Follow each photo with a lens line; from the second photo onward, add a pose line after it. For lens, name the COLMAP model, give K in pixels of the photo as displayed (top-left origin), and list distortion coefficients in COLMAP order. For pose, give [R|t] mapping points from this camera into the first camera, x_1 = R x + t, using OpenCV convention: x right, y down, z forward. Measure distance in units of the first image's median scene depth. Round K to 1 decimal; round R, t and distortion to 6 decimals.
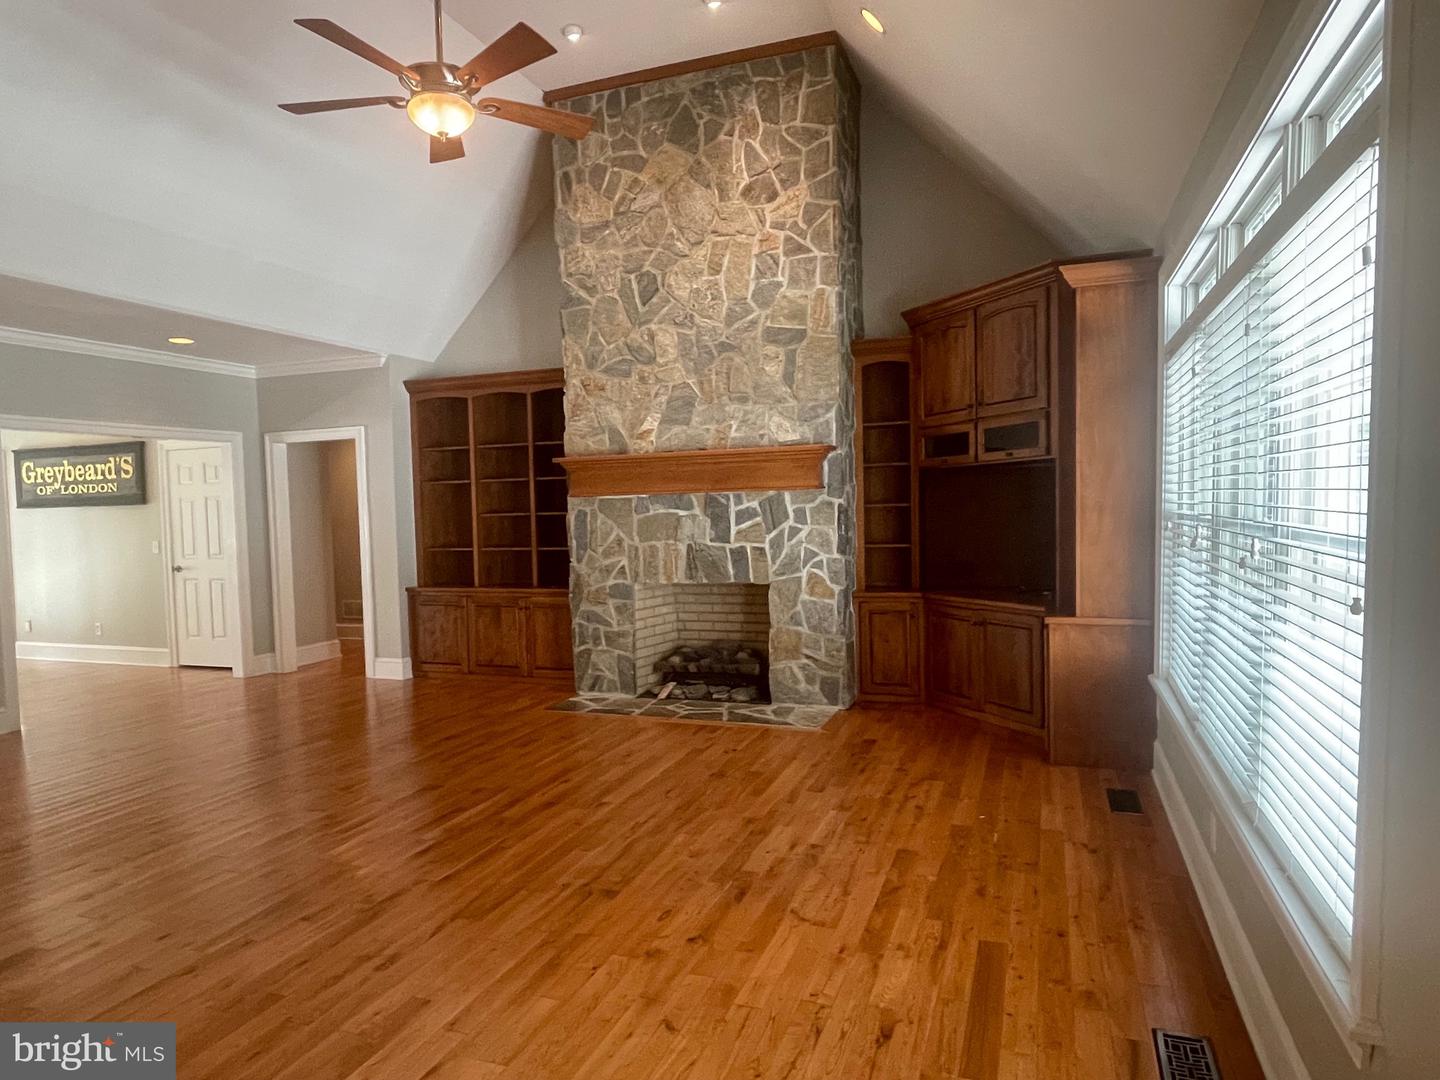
lens RADIAL K [[889.1, 0, 729.0], [0, 889.1, 549.1], [0, 0, 1]] dist [0.006424, -0.011701]
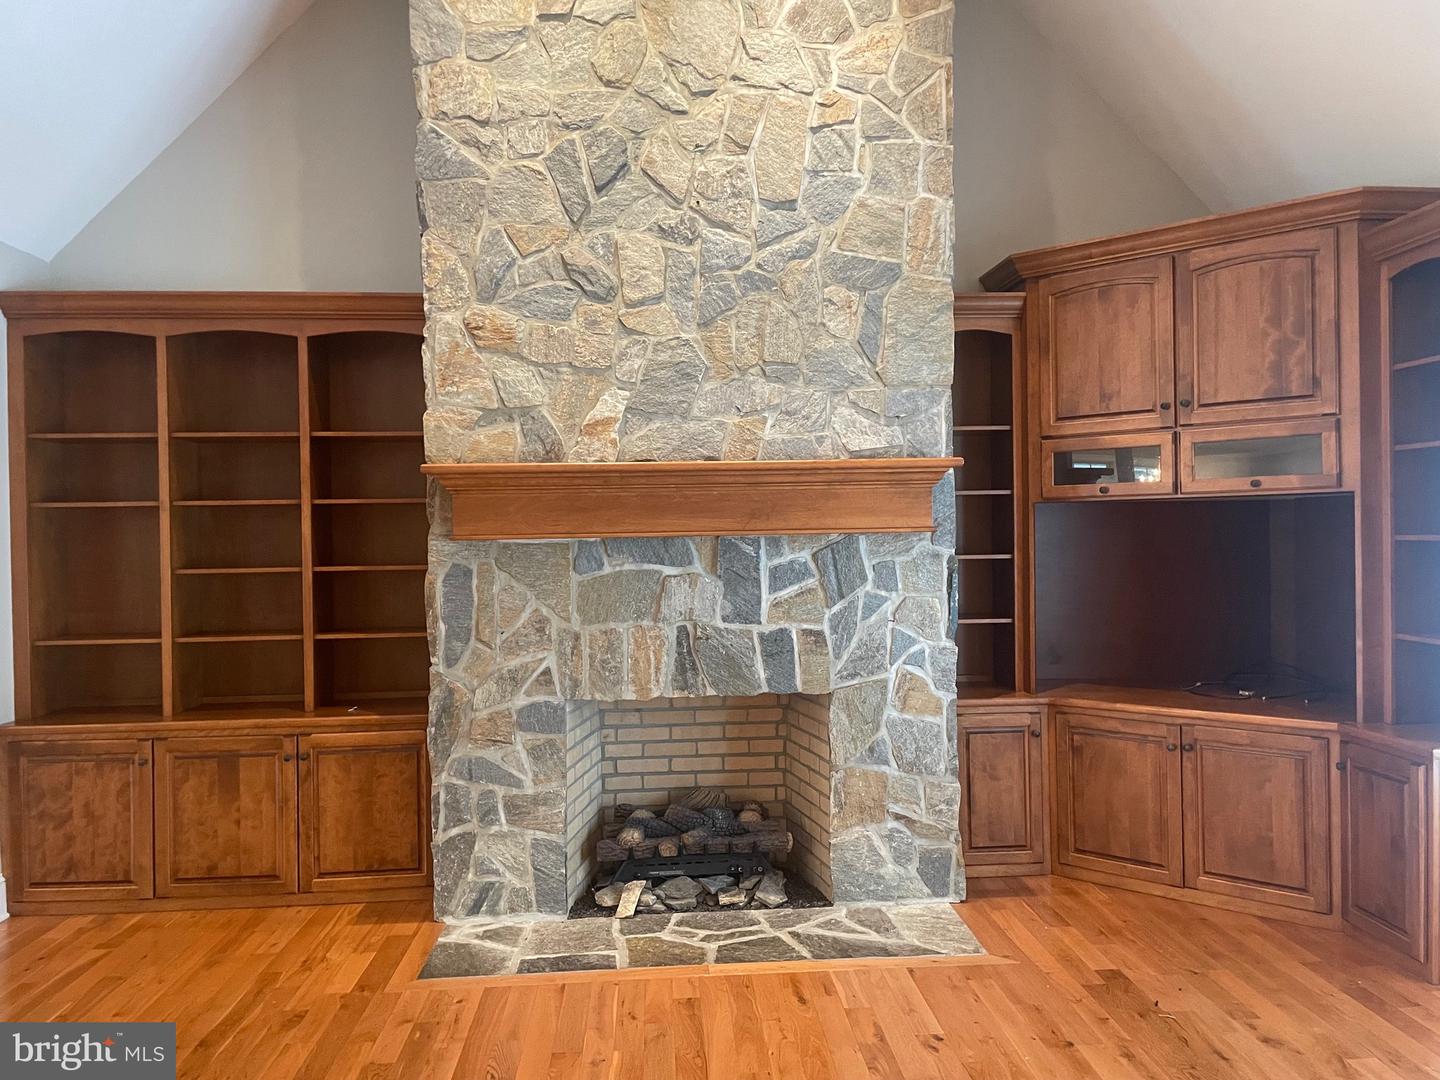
lens RADIAL K [[1092.4, 0, 732.2], [0, 1092.4, 533.9], [0, 0, 1]] dist [0.077859, -0.105694]
pose [[0.910107, 0.009395, 0.414267, -0.291073], [0.011787, 0.998751, -0.048547, -0.029197], [-0.414206, 0.049066, 0.908860, 0.351441]]
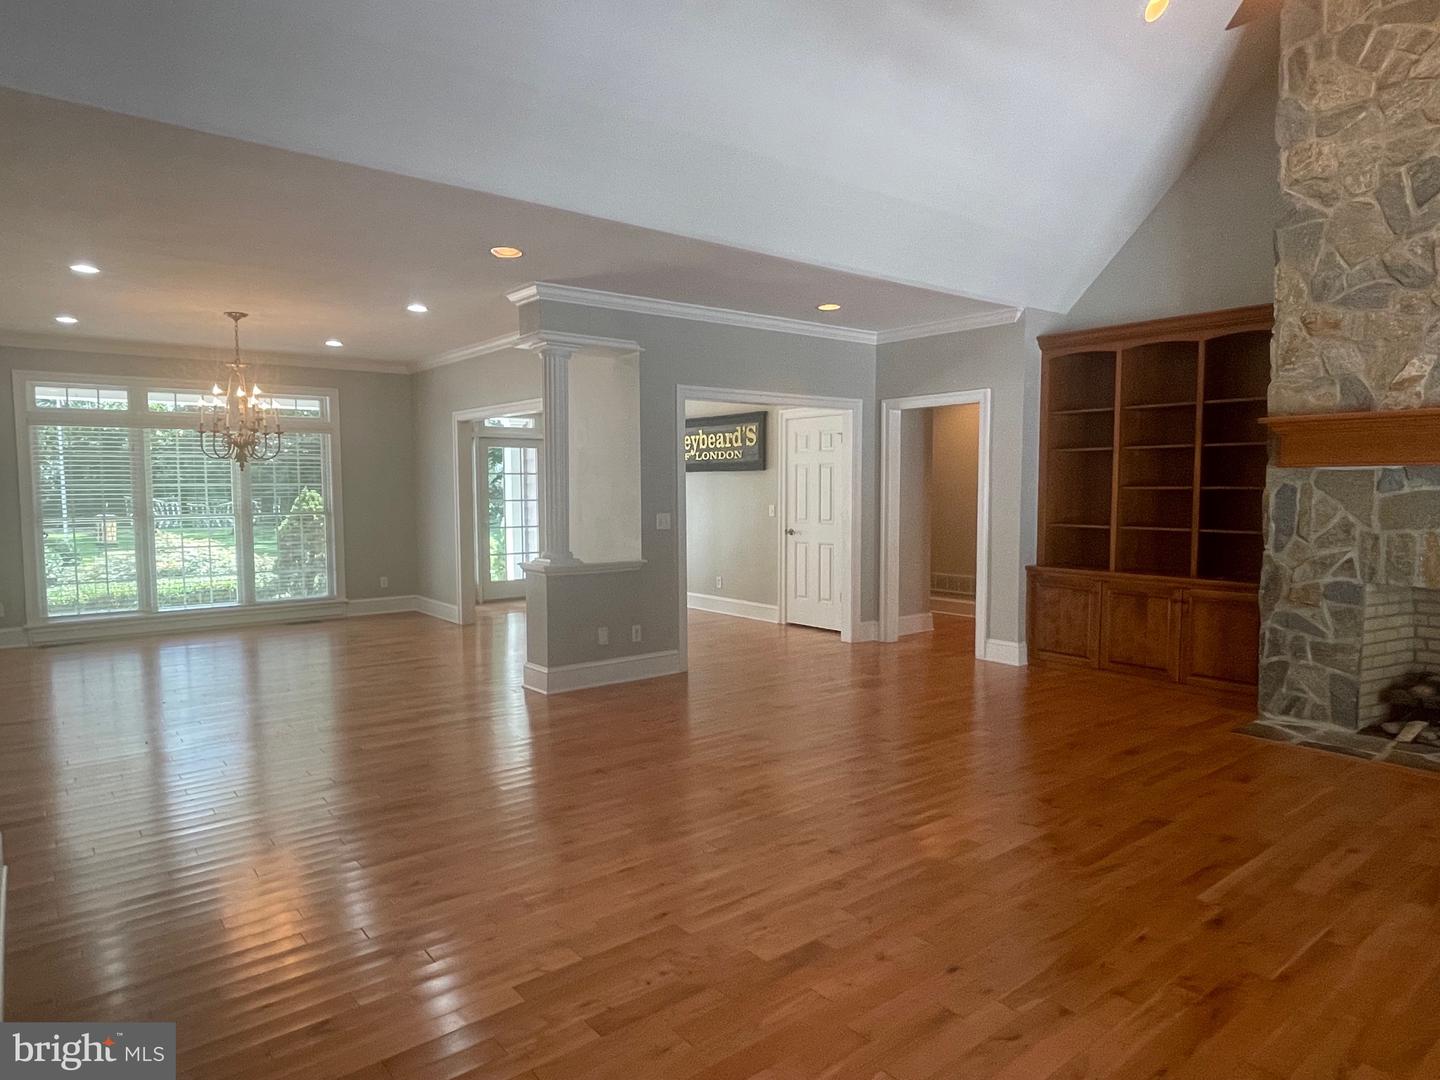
lens RADIAL K [[889.1, 0, 714.4], [0, 889.1, 549.1], [0, 0, 1]] dist [0.006424, -0.011701]
pose [[0.851058, 0.060992, -0.521517, -0.185940], [-0.045514, 0.998061, 0.042451, 0.002678], [0.523095, -0.012392, 0.852185, 0.067540]]
